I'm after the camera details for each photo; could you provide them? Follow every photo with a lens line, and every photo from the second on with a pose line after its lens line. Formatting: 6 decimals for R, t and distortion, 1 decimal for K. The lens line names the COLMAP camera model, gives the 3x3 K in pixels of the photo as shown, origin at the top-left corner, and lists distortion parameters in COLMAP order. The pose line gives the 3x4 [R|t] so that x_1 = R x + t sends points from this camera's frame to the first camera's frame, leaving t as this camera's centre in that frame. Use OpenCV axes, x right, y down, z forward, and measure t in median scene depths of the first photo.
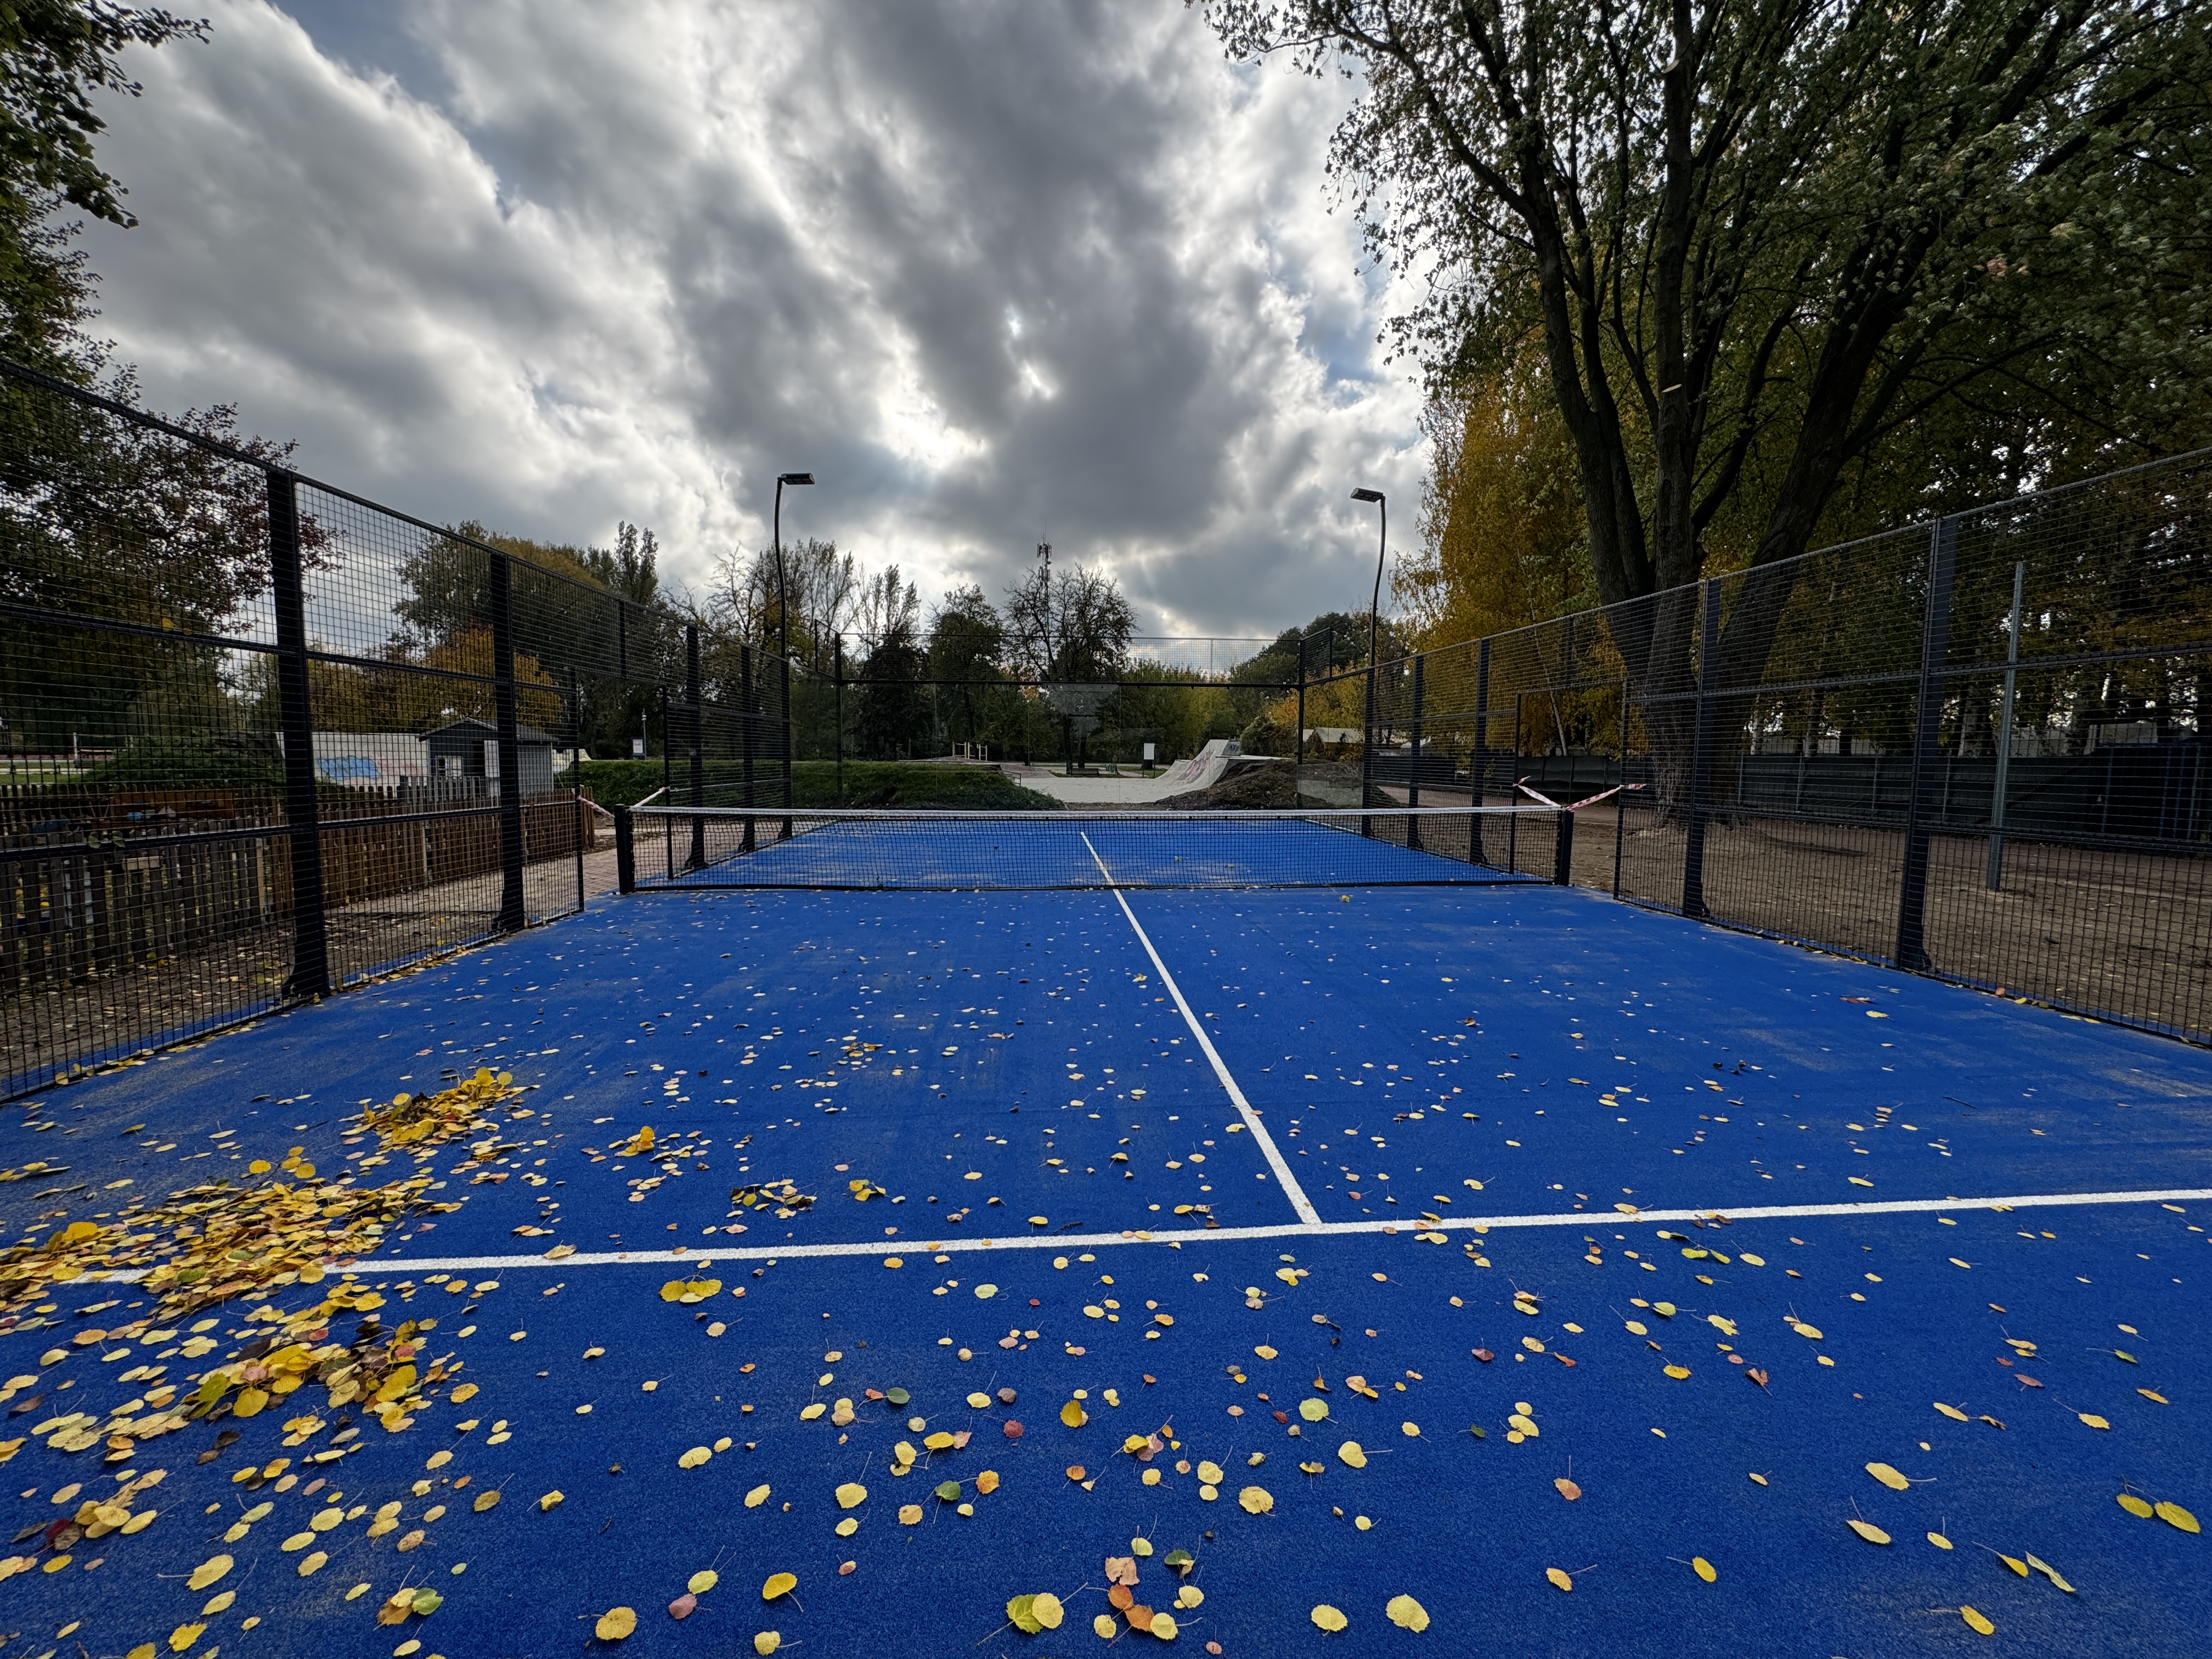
lens RADIAL K [[884.6, 0, 1111.3], [0, 884.6, 826.0], [0, 0, 1]] dist [-0.002015, 0.000661]
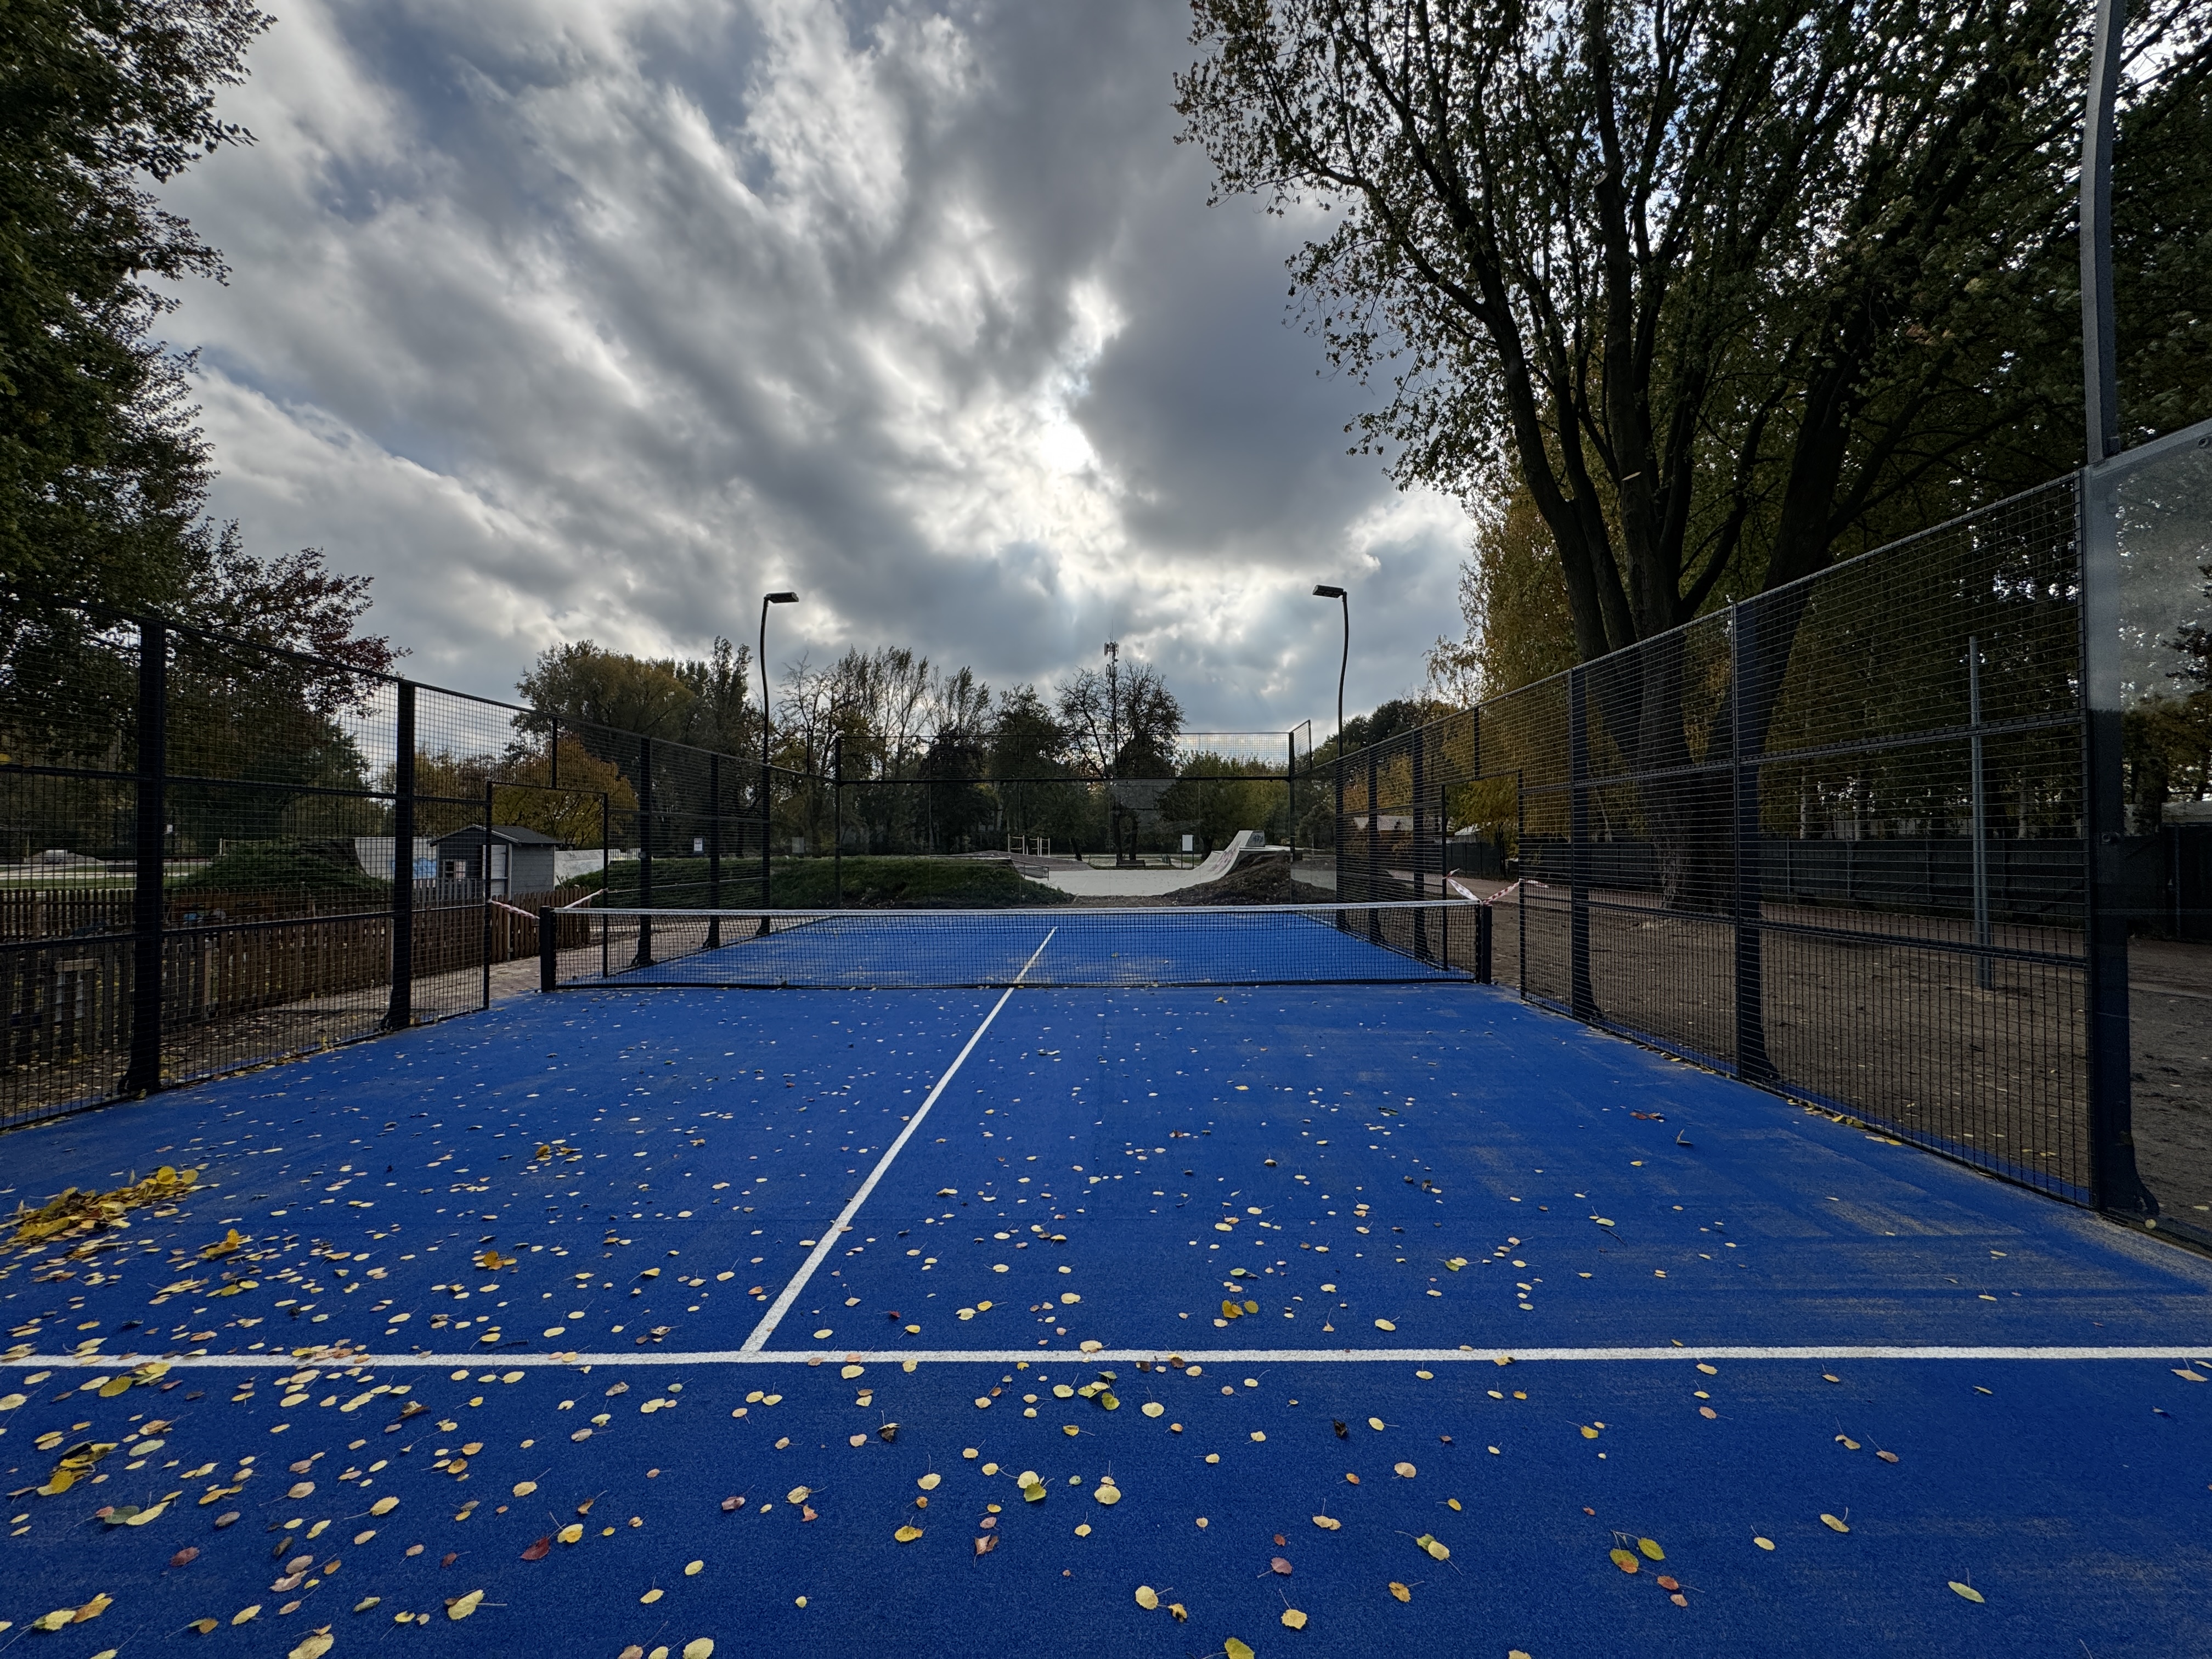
lens RADIAL K [[882.8, 0, 1110.7], [0, 882.8, 828.3], [0, 0, 1]] dist [-0.001397, 0.000514]
pose [[0.995980, -0.015091, -0.088299, 0.283922], [0.006204, 0.994961, -0.100072, -0.009859], [0.089364, 0.099122, 0.991054, 0.004676]]
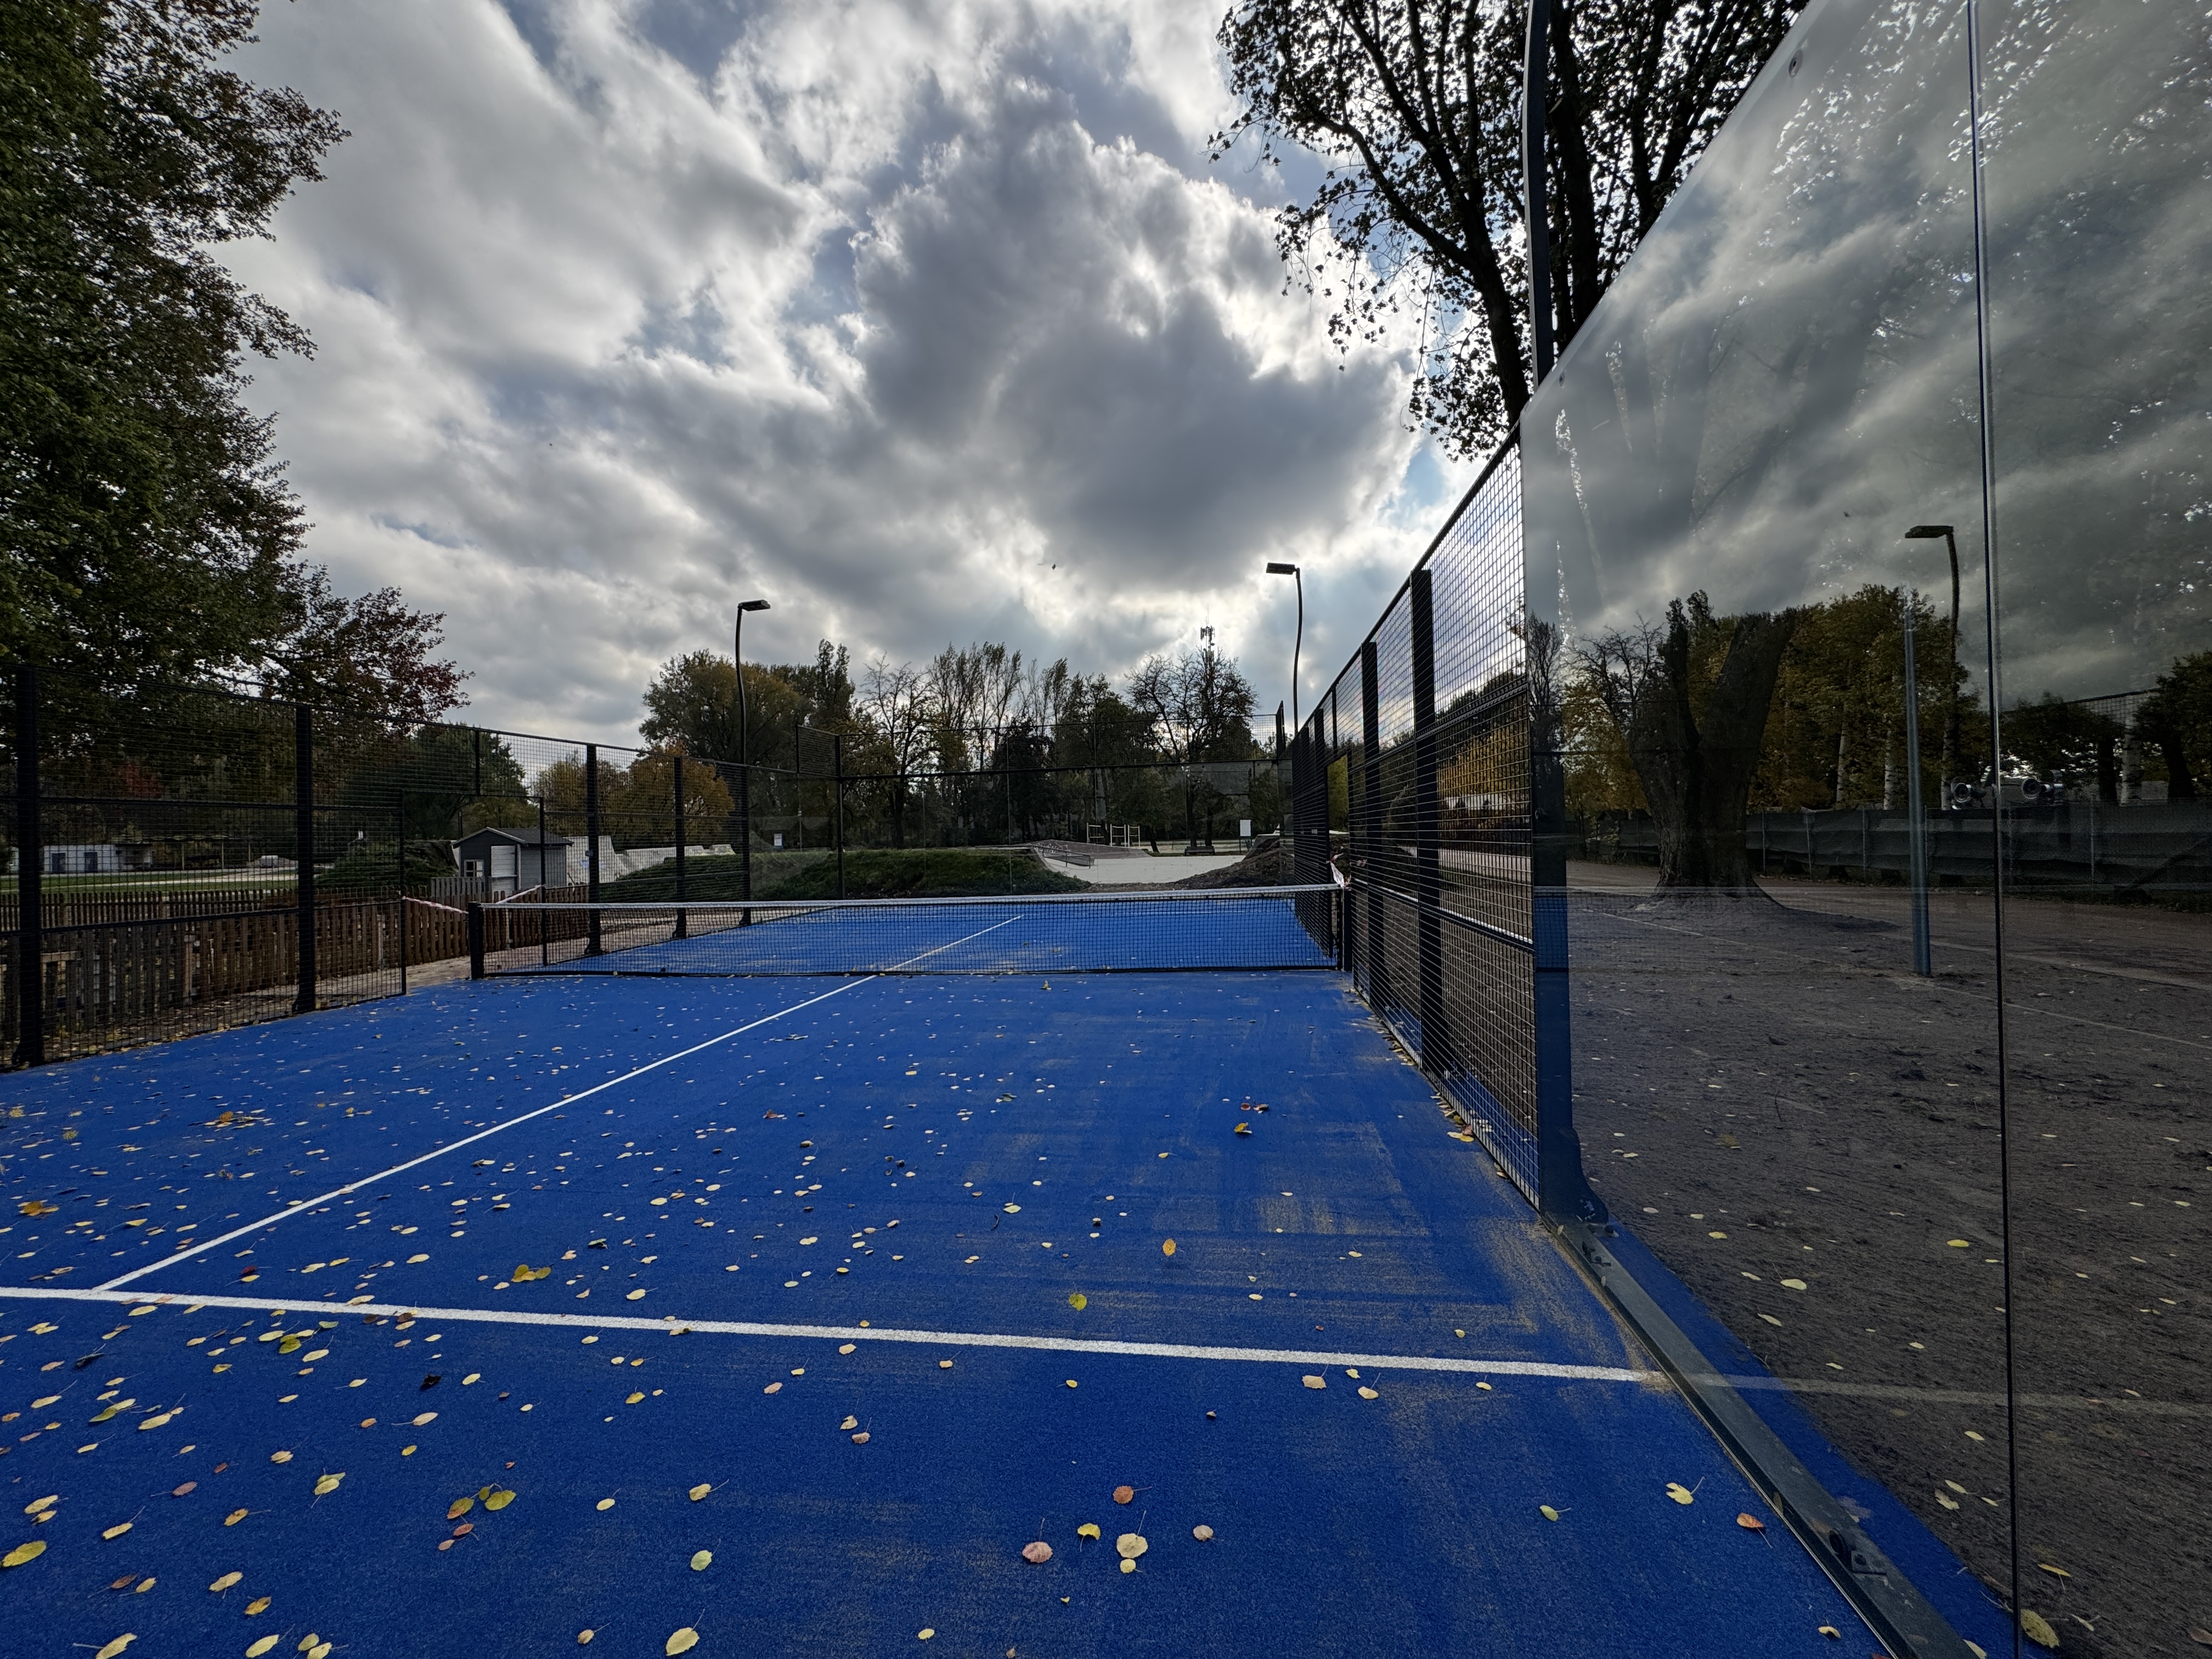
lens RADIAL K [[883.0, 0, 1110.5], [0, 883.0, 830.9], [0, 0, 1]] dist [-0.001397, 0.000327]
pose [[0.975862, -0.034974, -0.215569, 0.691062], [0.017174, 0.996326, -0.083901, -0.007397], [0.217711, 0.078174, 0.972878, 0.054339]]
